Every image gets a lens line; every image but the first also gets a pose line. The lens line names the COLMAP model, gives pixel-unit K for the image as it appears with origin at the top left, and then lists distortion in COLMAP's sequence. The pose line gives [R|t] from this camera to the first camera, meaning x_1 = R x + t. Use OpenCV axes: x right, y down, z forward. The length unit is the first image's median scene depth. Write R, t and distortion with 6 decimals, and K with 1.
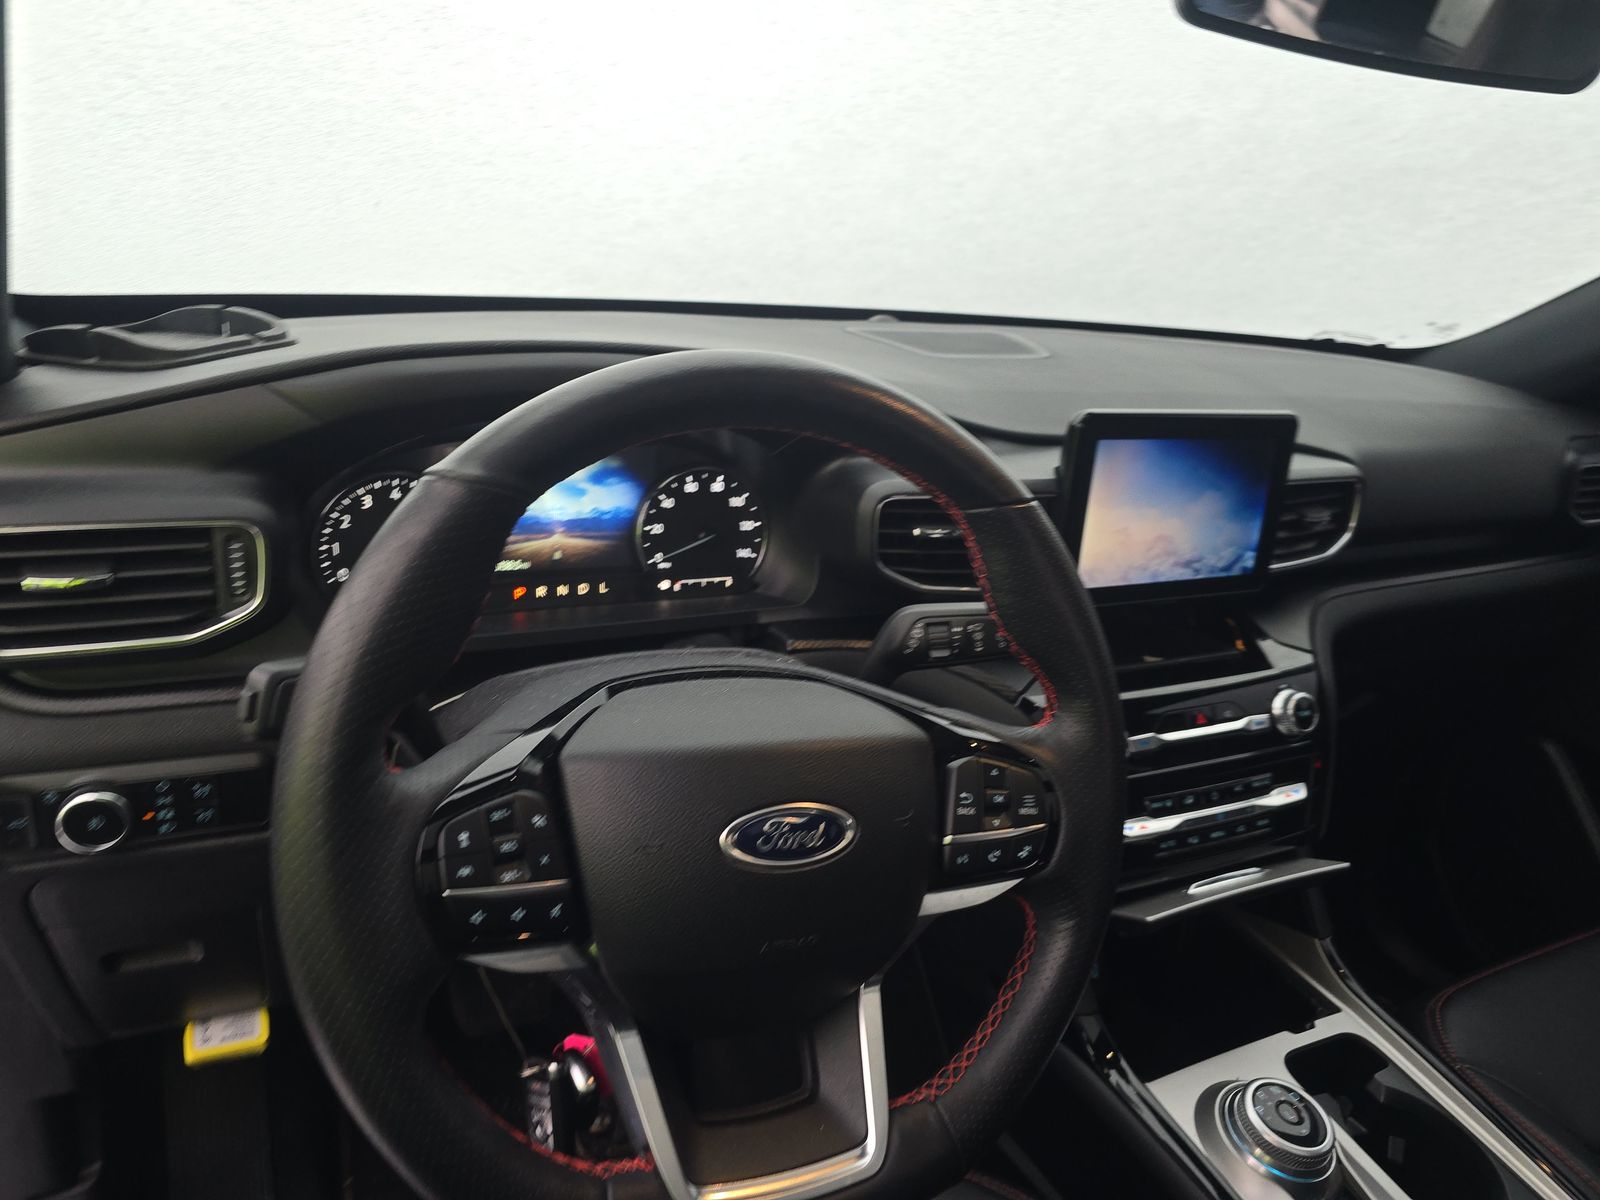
lens RADIAL K [[1123.2, 0, 801.7], [0, 1123.2, 612.5], [0, 0, 1]] dist [0.054959, -0.048772]
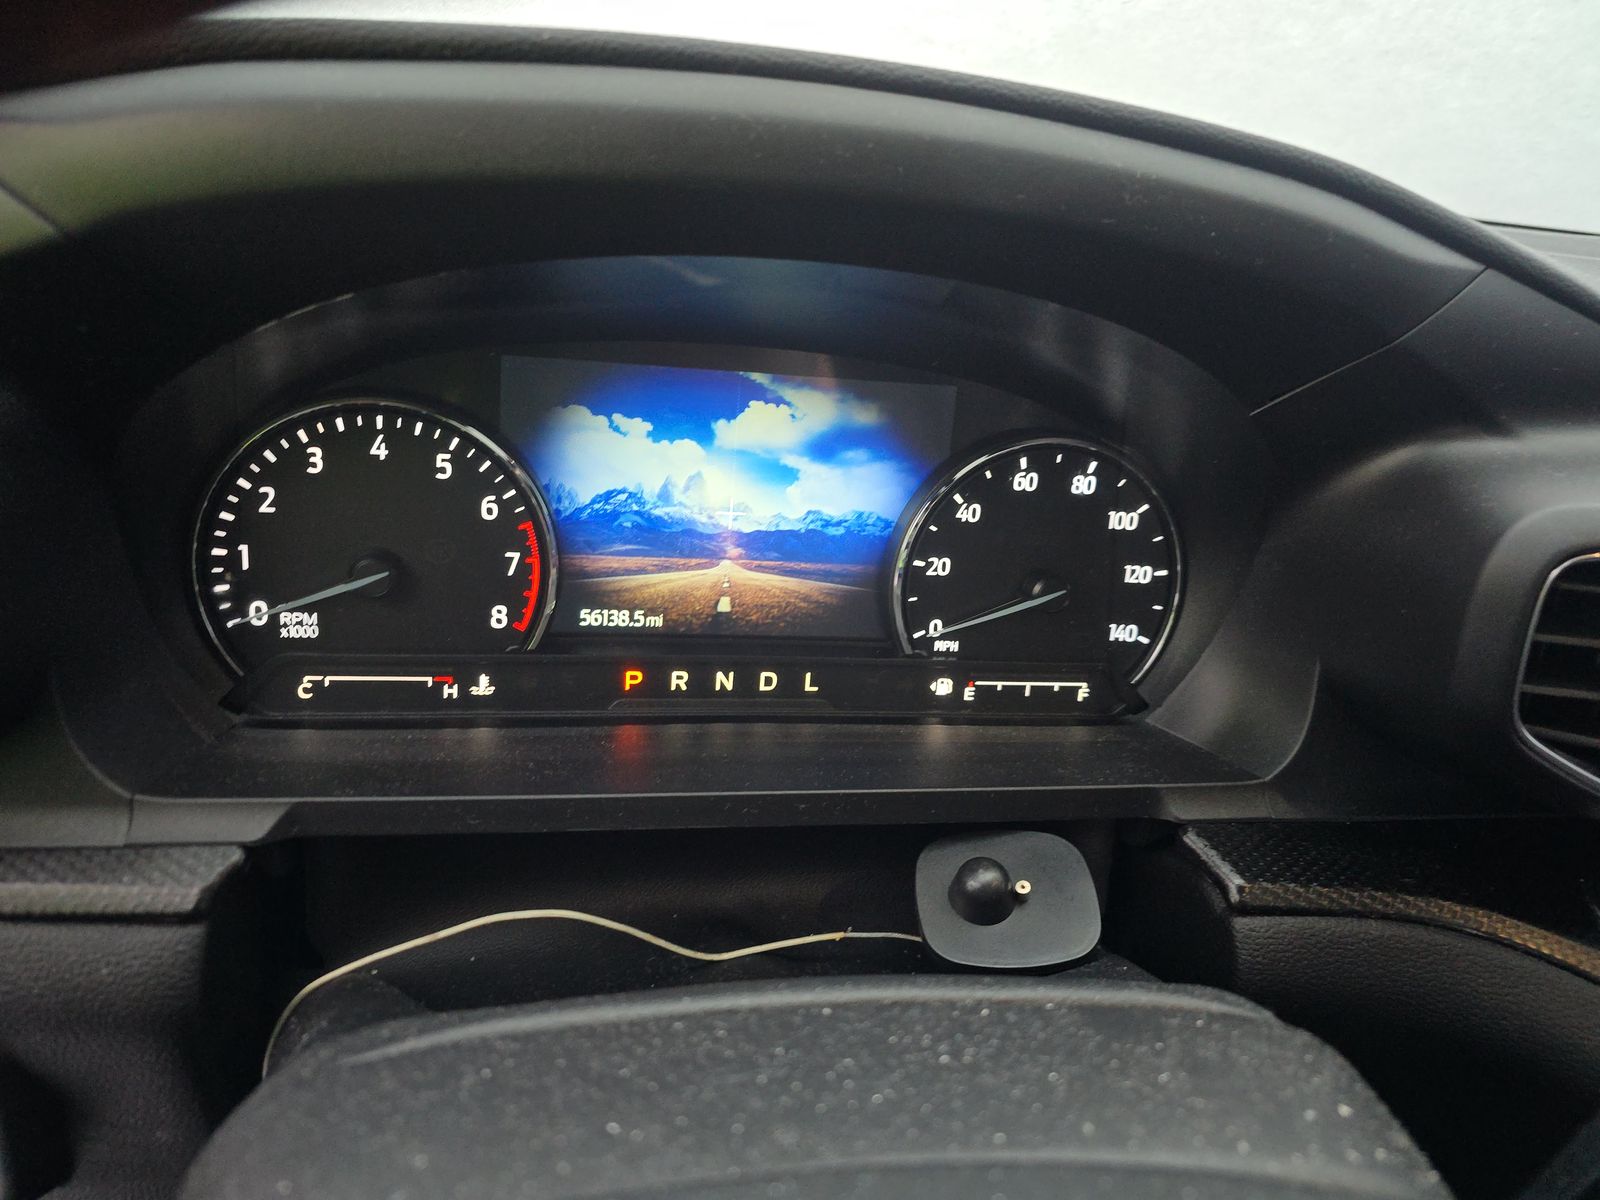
lens RADIAL K [[1123.2, 0, 803.3], [0, 1123.2, 612.9], [0, 0, 1]] dist [0.054959, -0.048772]
pose [[0.962915, 0.105032, -0.248522, -0.072494], [-0.103813, 0.994433, 0.018044, -0.063475], [0.249034, 0.008425, 0.968458, 0.591891]]
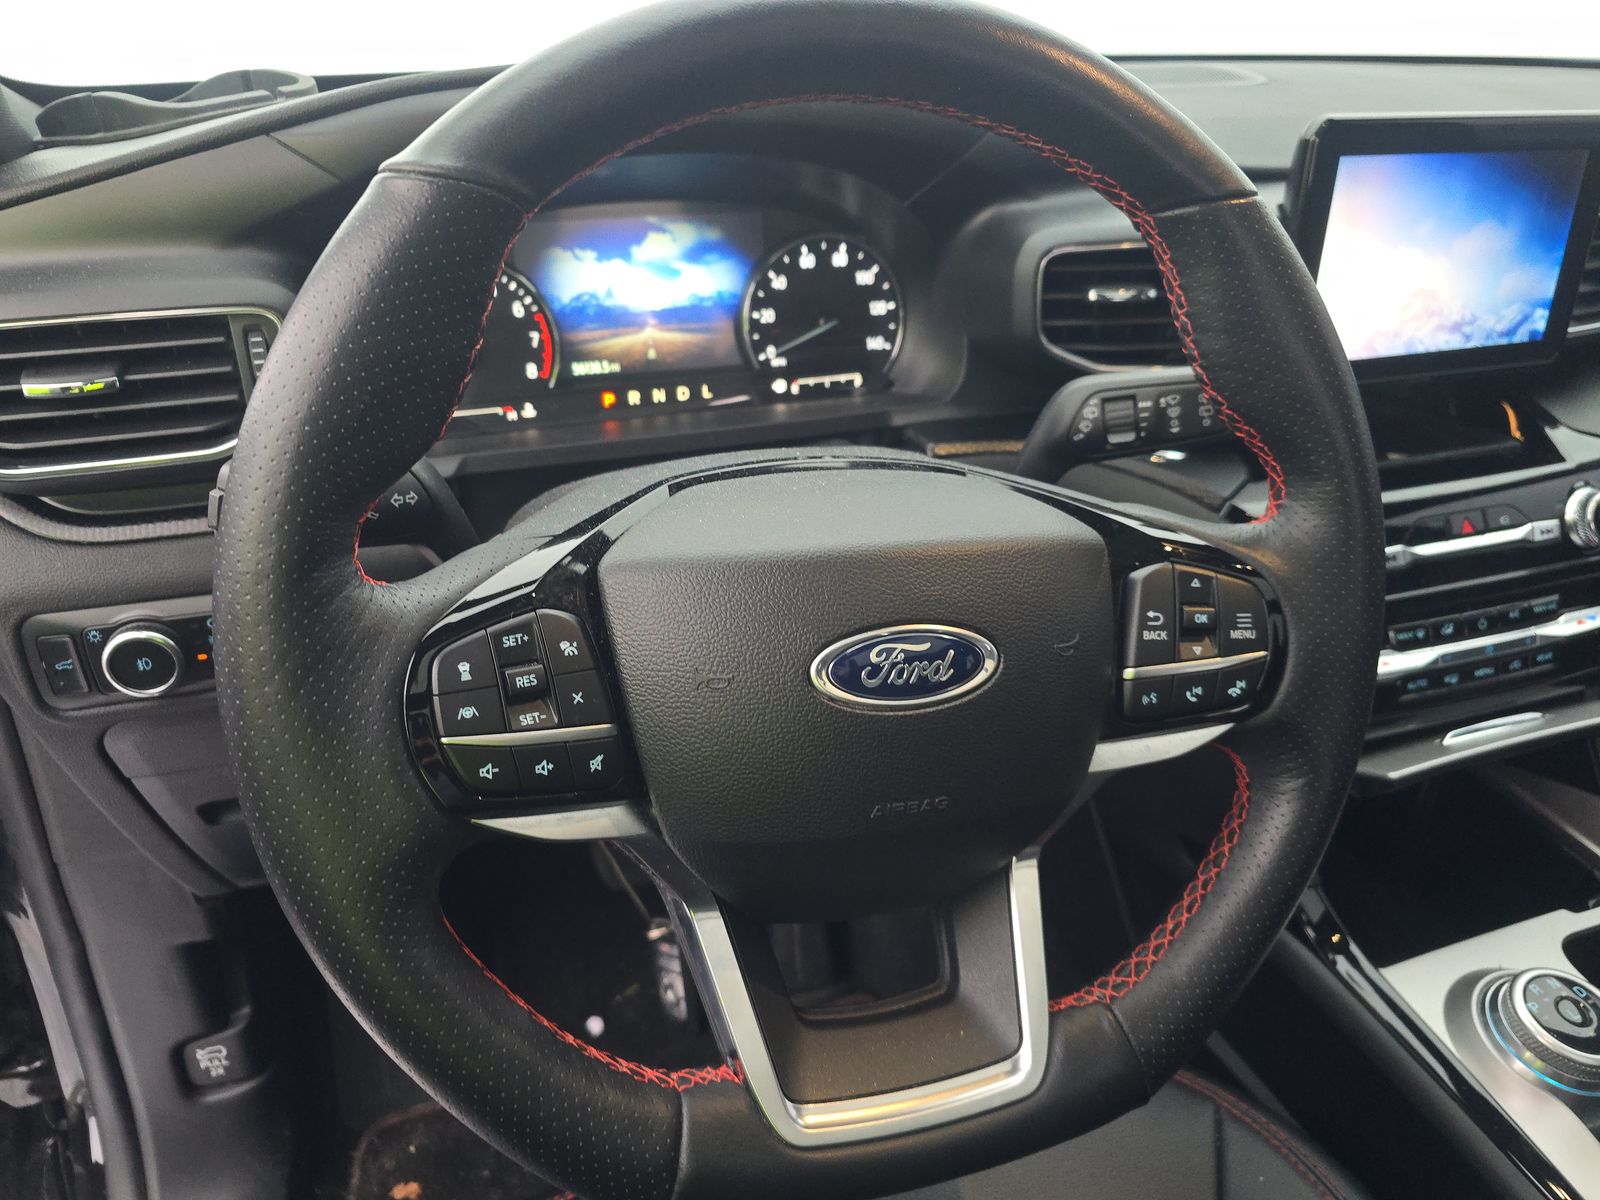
lens RADIAL K [[1123.2, 0, 799.9], [0, 1123.2, 630.9], [0, 0, 1]] dist [0.054959, -0.048772]
pose [[0.987514, -0.015462, -0.156770, 0.023251], [0.037419, 0.989712, 0.138094, 0.045230], [0.153022, -0.142236, 0.977933, 0.173932]]
